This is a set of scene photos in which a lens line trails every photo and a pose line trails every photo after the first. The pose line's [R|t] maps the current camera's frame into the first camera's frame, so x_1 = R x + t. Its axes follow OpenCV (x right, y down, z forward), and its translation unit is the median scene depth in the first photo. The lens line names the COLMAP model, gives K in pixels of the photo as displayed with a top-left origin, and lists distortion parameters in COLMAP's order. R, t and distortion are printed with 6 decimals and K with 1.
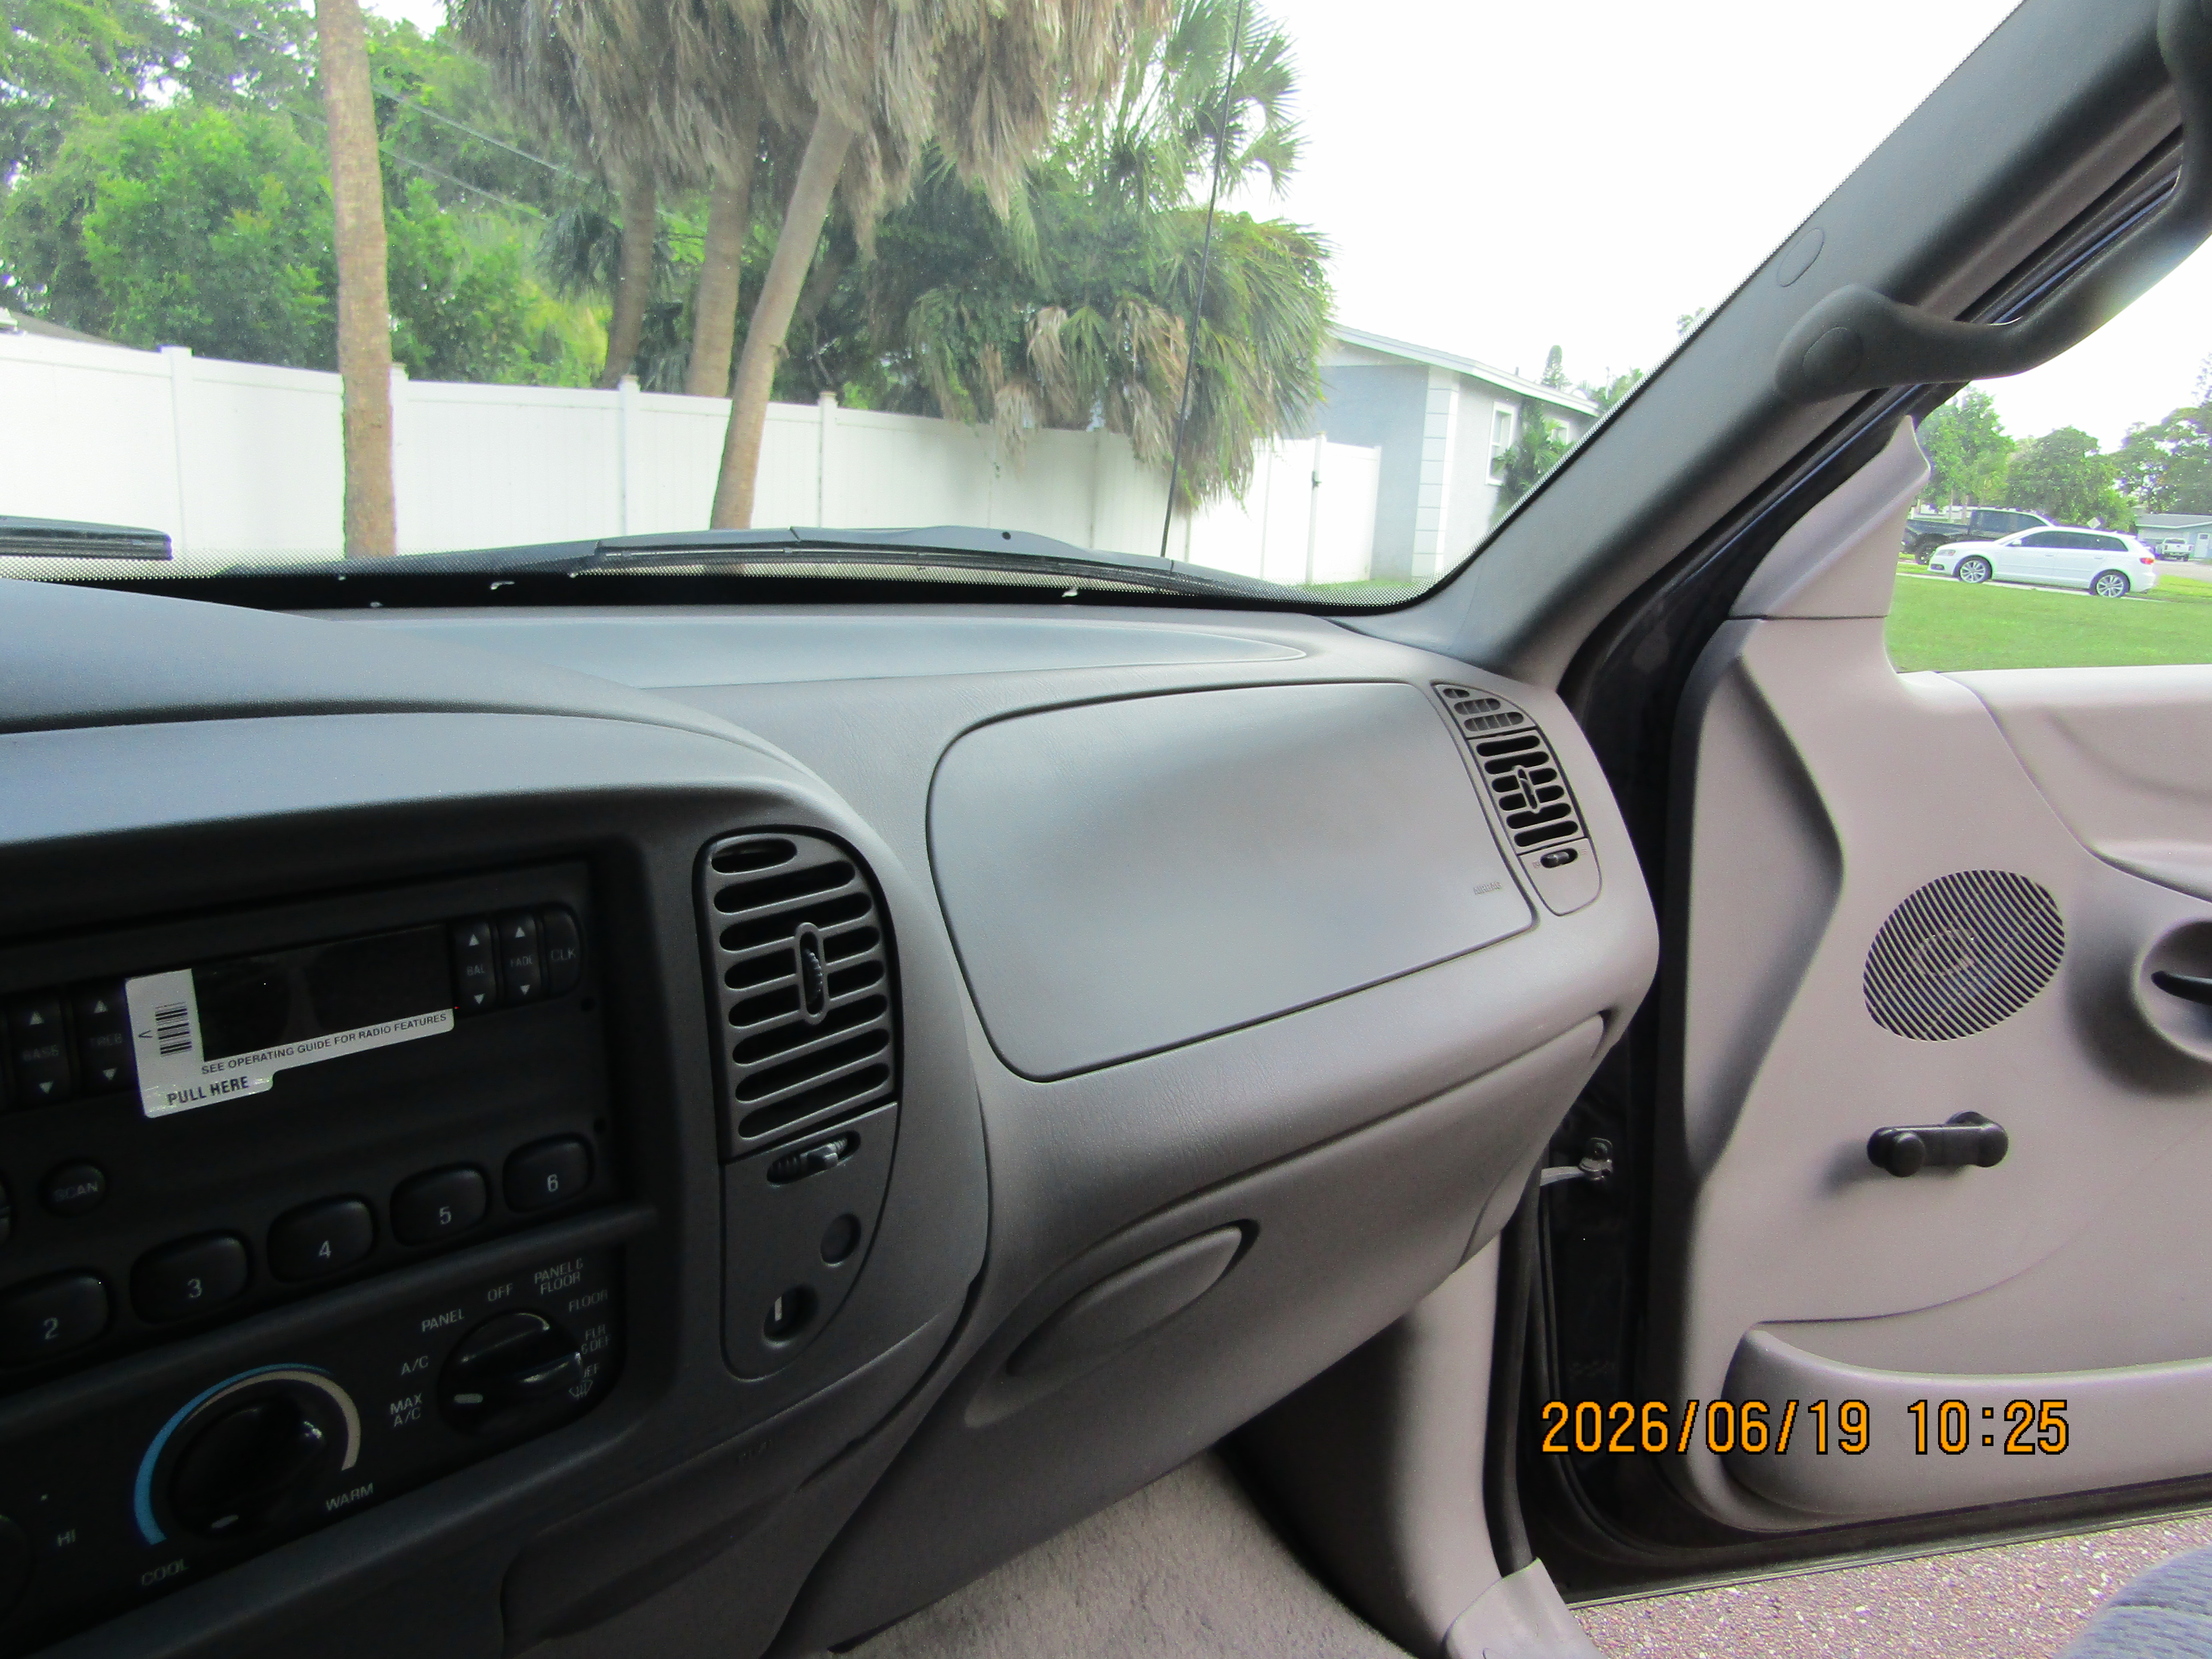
lens RADIAL K [[1563.8, 0, 1109.7], [0, 1563.8, 829.7], [0, 0, 1]] dist [-0.015461, 0.008343]
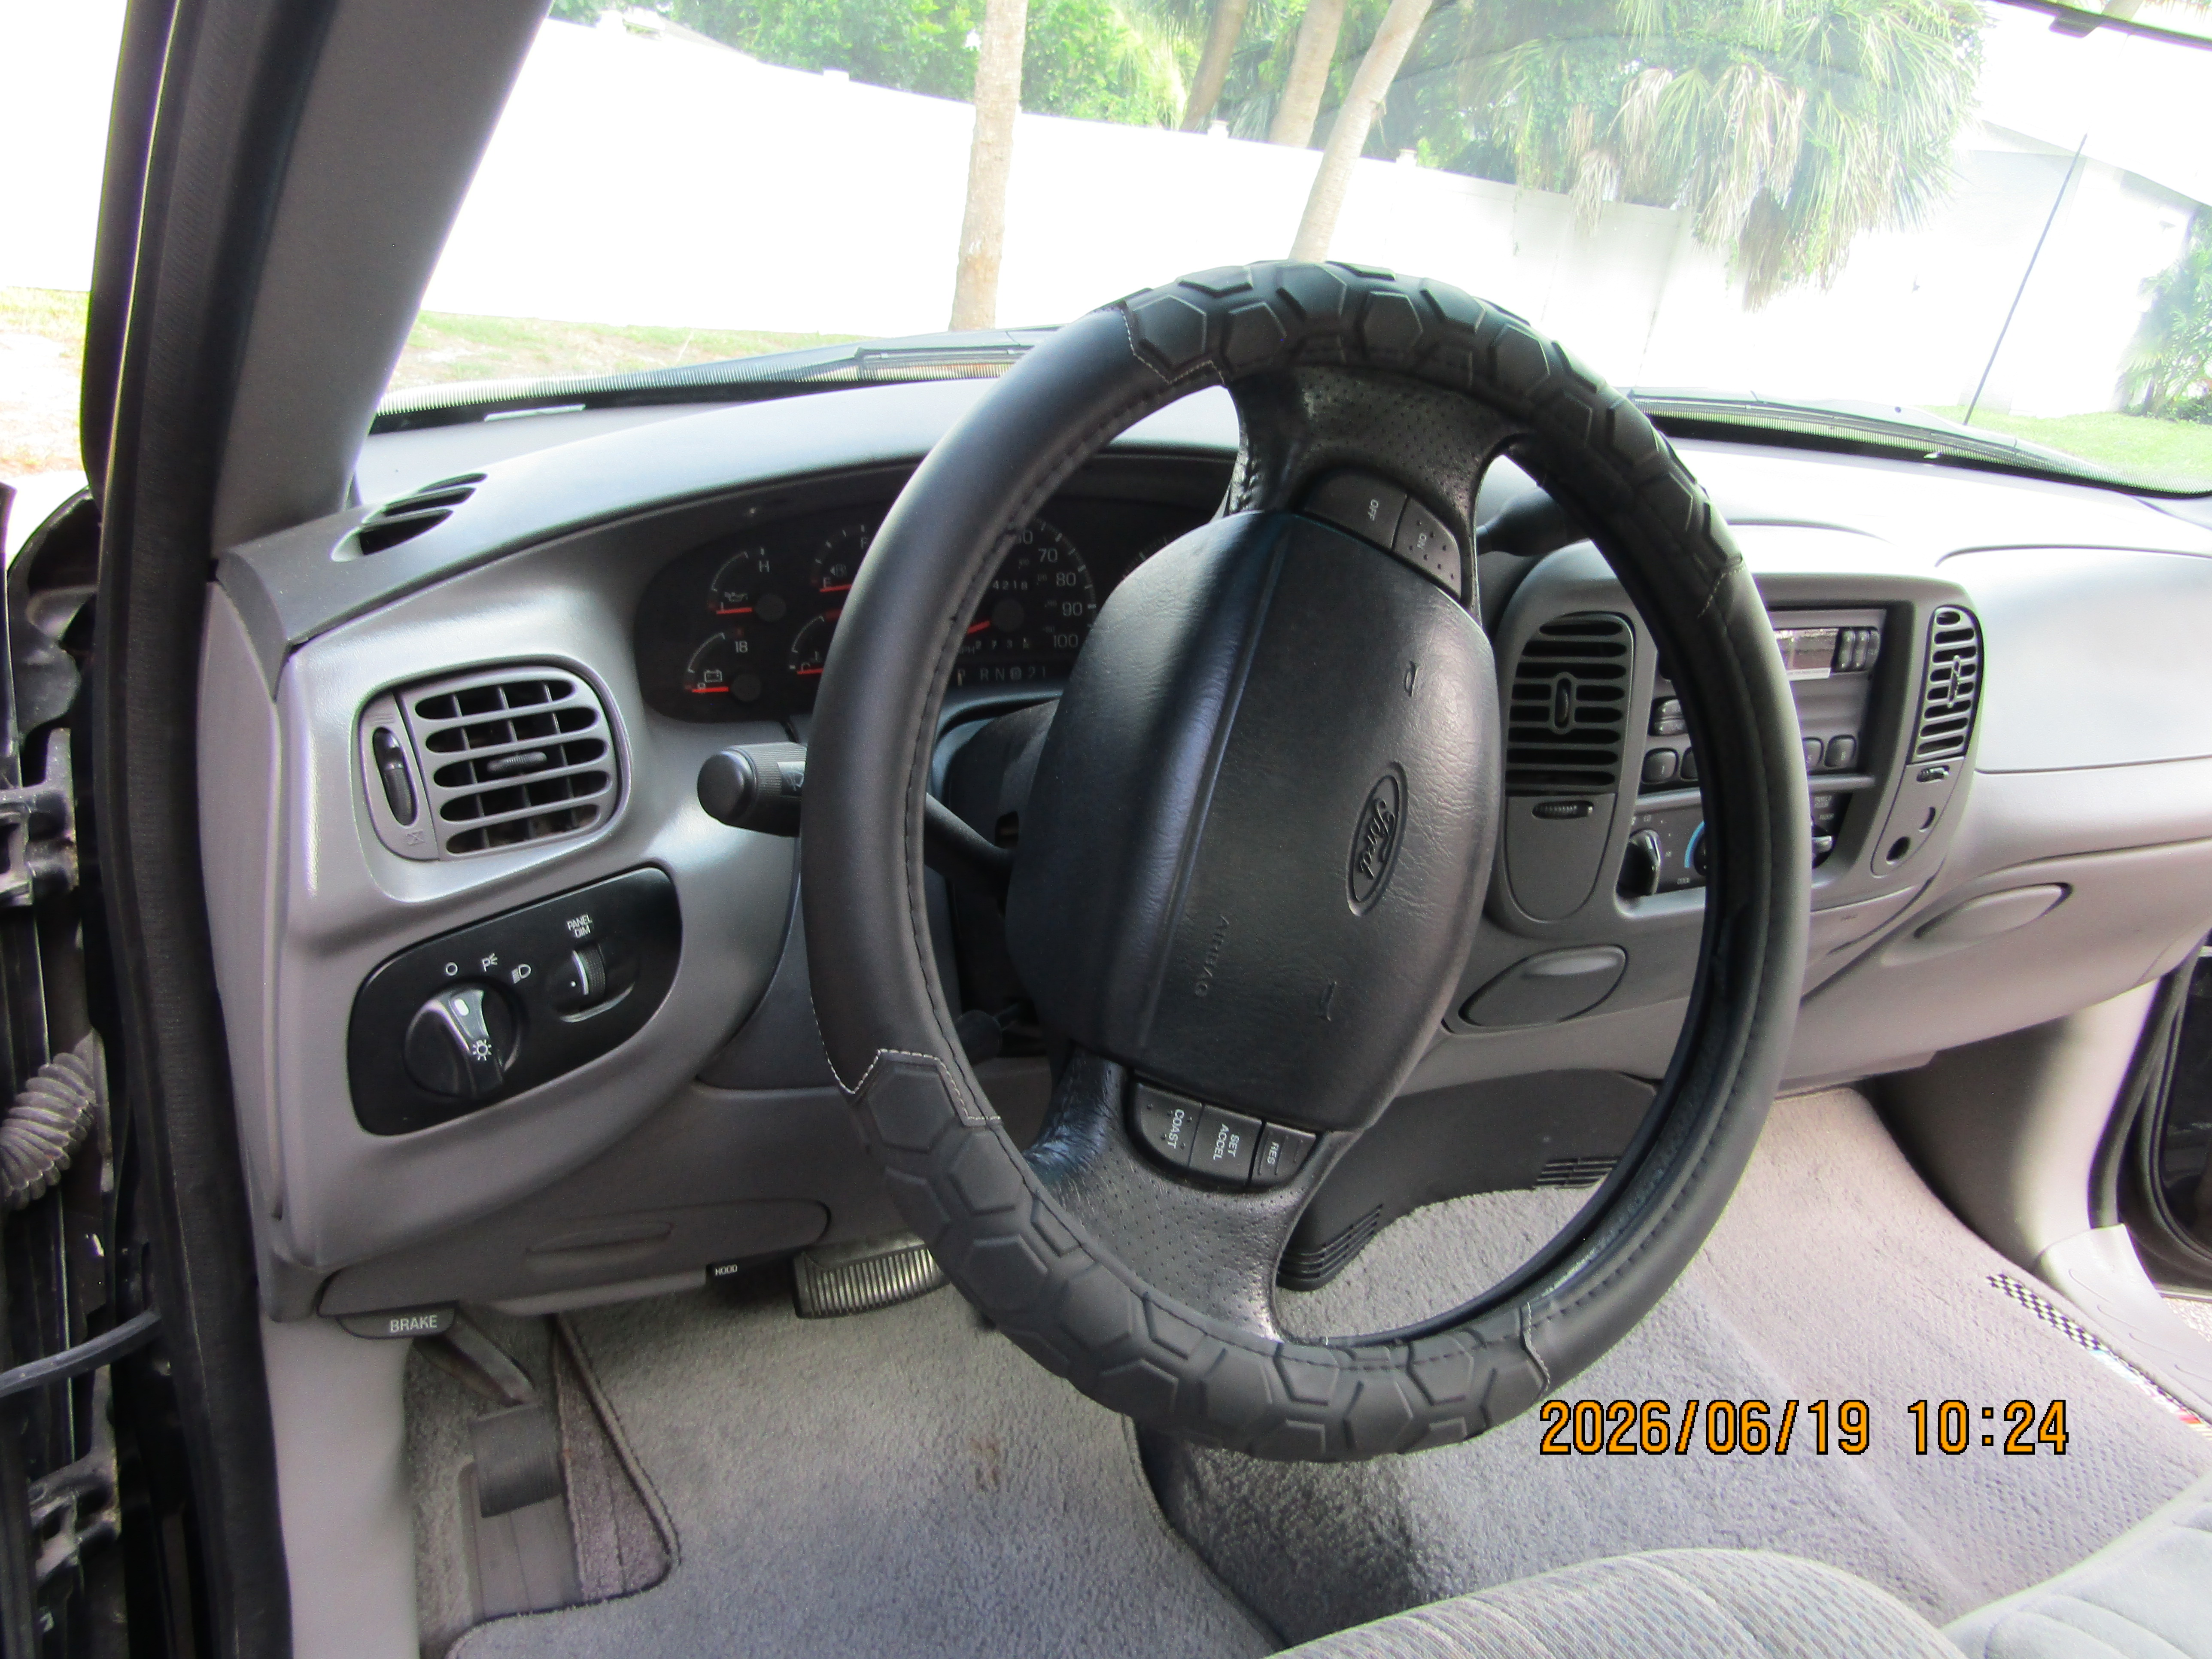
lens RADIAL K [[1563.8, 0, 1112.7], [0, 1563.8, 825.1], [0, 0, 1]] dist [-0.015461, 0.008343]
pose [[0.947648, 0.179081, -0.264374, -0.250929], [-0.139367, 0.976875, 0.162150, 0.038147], [0.287298, -0.116816, 0.950691, -0.469562]]
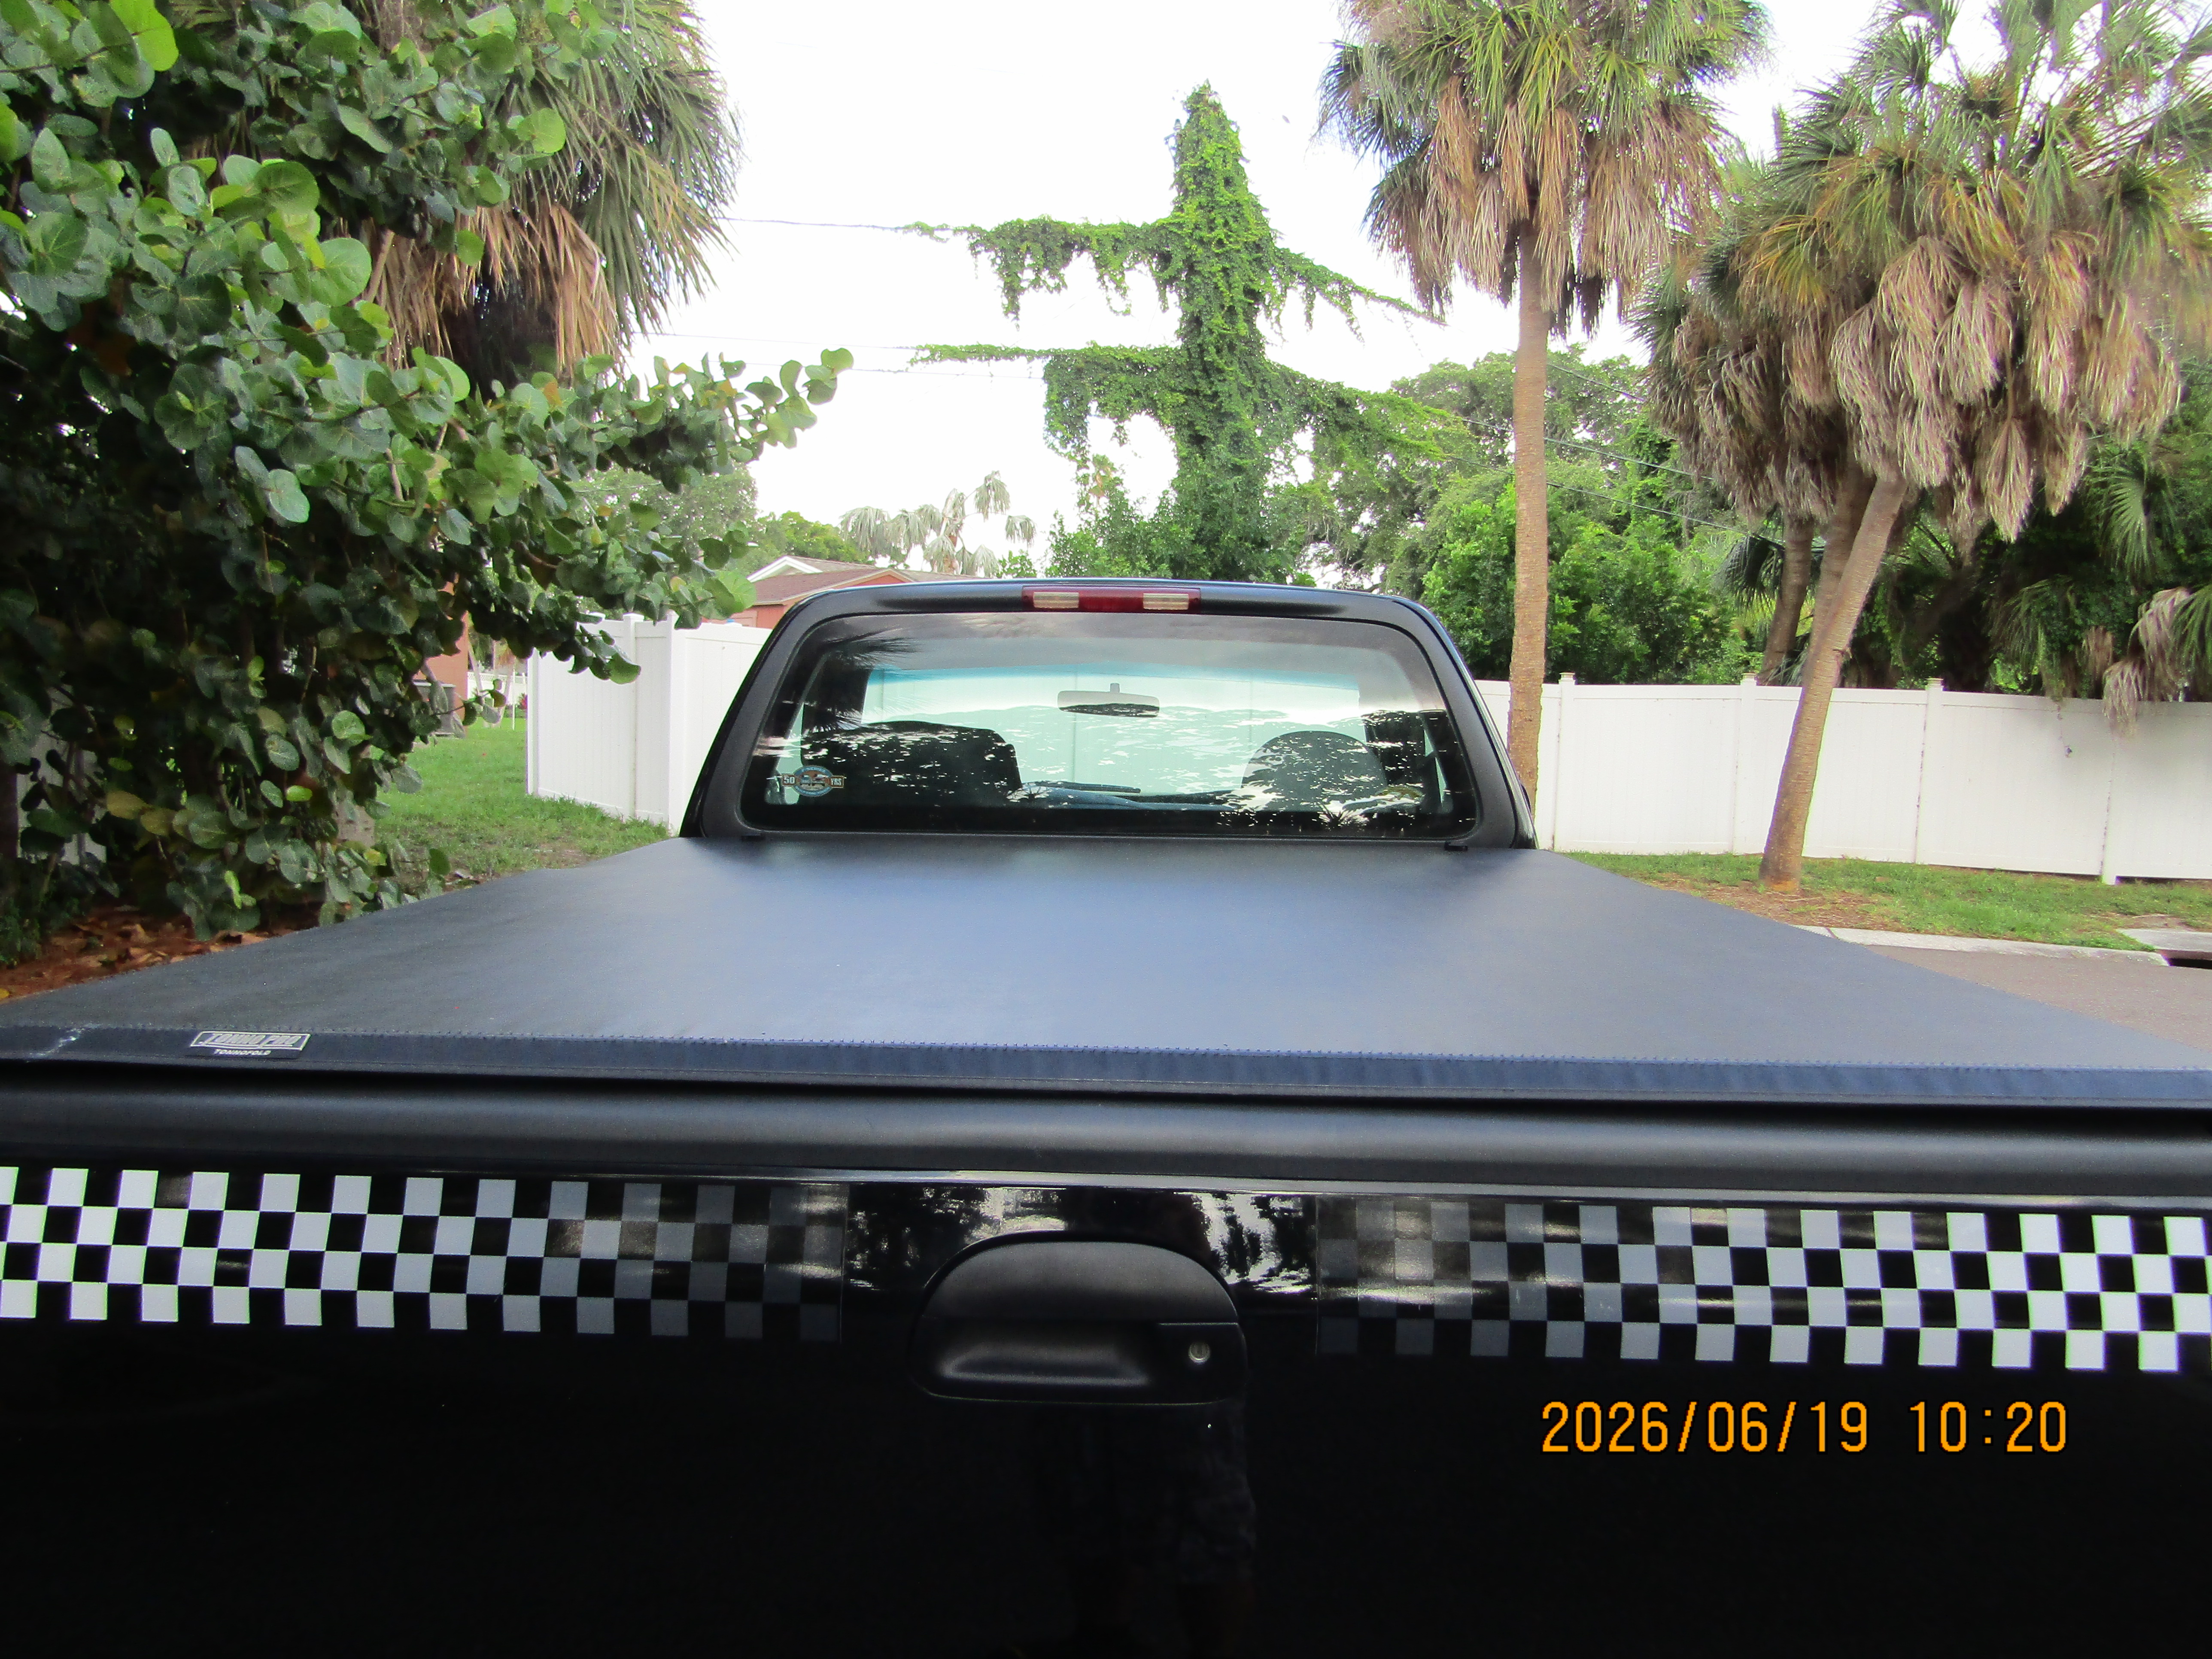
lens RADIAL K [[1563.8, 0, 1118.7], [0, 1563.8, 843.6], [0, 0, 1]] dist [-0.015461, 0.008343]
pose [[0.709637, 0.035006, -0.703698, 2.448480], [-0.145583, 0.984497, -0.097836, 0.436203], [0.689363, 0.171875, 0.703731, -2.250810]]
